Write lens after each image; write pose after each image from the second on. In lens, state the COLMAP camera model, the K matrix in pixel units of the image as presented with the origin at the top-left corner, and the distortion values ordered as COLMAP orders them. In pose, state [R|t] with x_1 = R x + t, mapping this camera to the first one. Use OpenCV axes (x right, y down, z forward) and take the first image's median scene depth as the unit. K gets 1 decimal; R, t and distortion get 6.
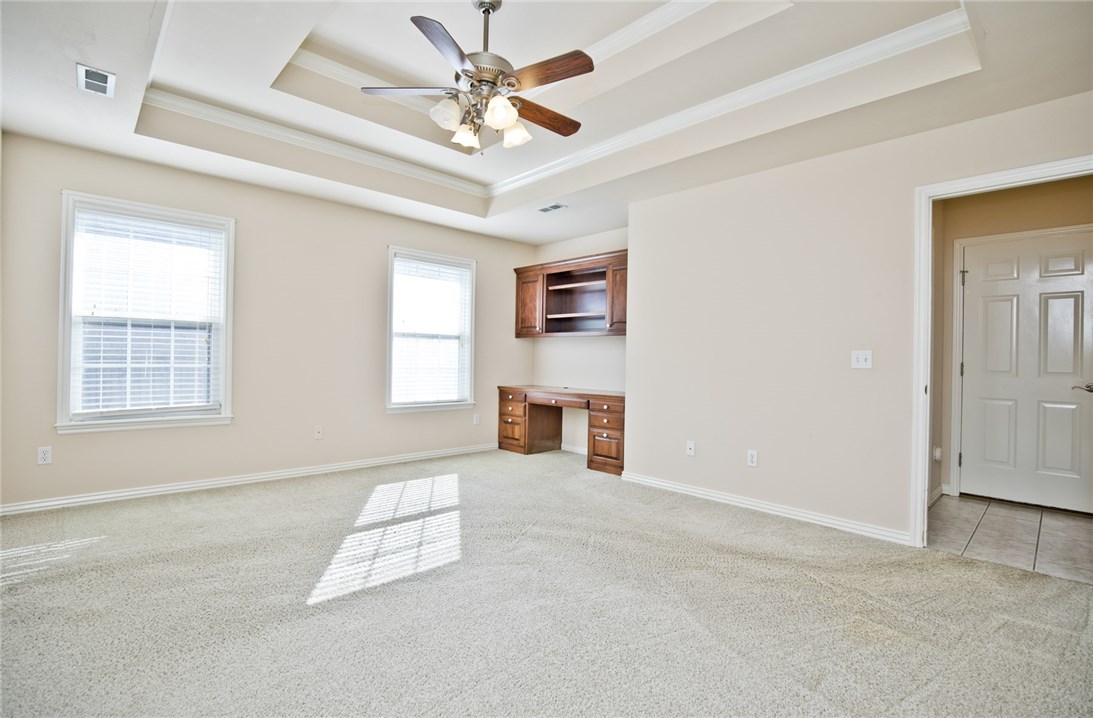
lens RADIAL K [[502.1, 0, 556.2], [0, 502.1, 359.0], [0, 0, 1]] dist [-0.030690, 0.007116]
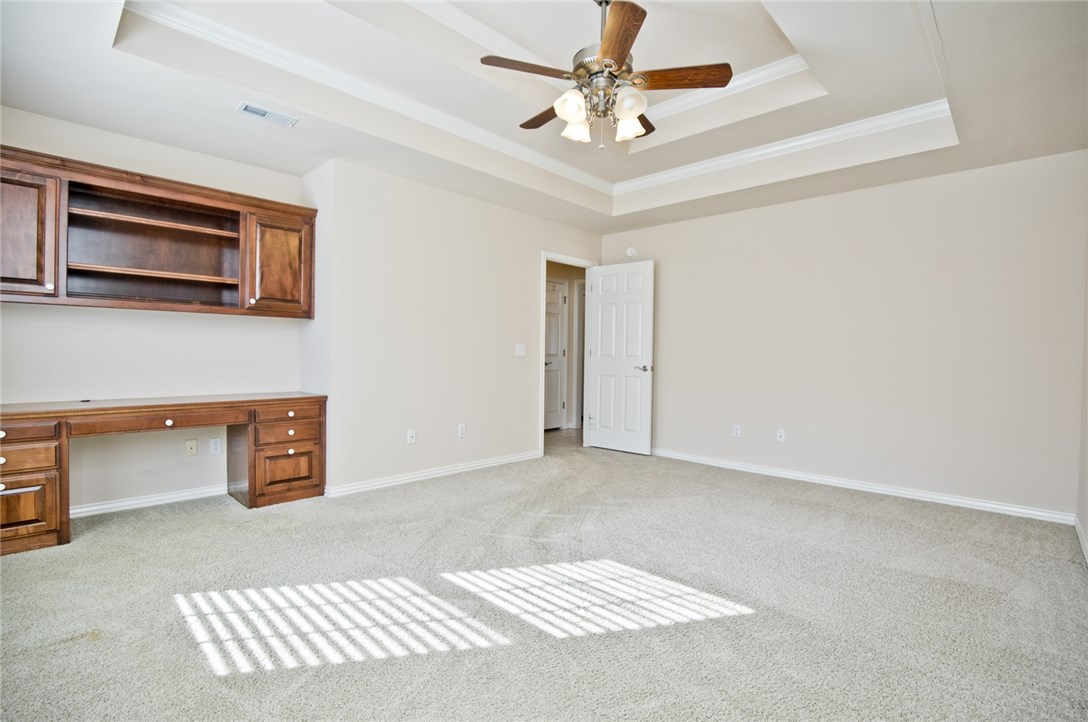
lens RADIAL K [[499.8, 0, 553.1], [0, 499.8, 358.0], [0, 0, 1]] dist [-0.030690, 0.007116]
pose [[-0.030385, -0.027580, 0.999158, -0.662742], [-0.013452, 0.999540, 0.027181, -0.012801], [-0.999448, -0.012615, -0.030742, 0.653766]]
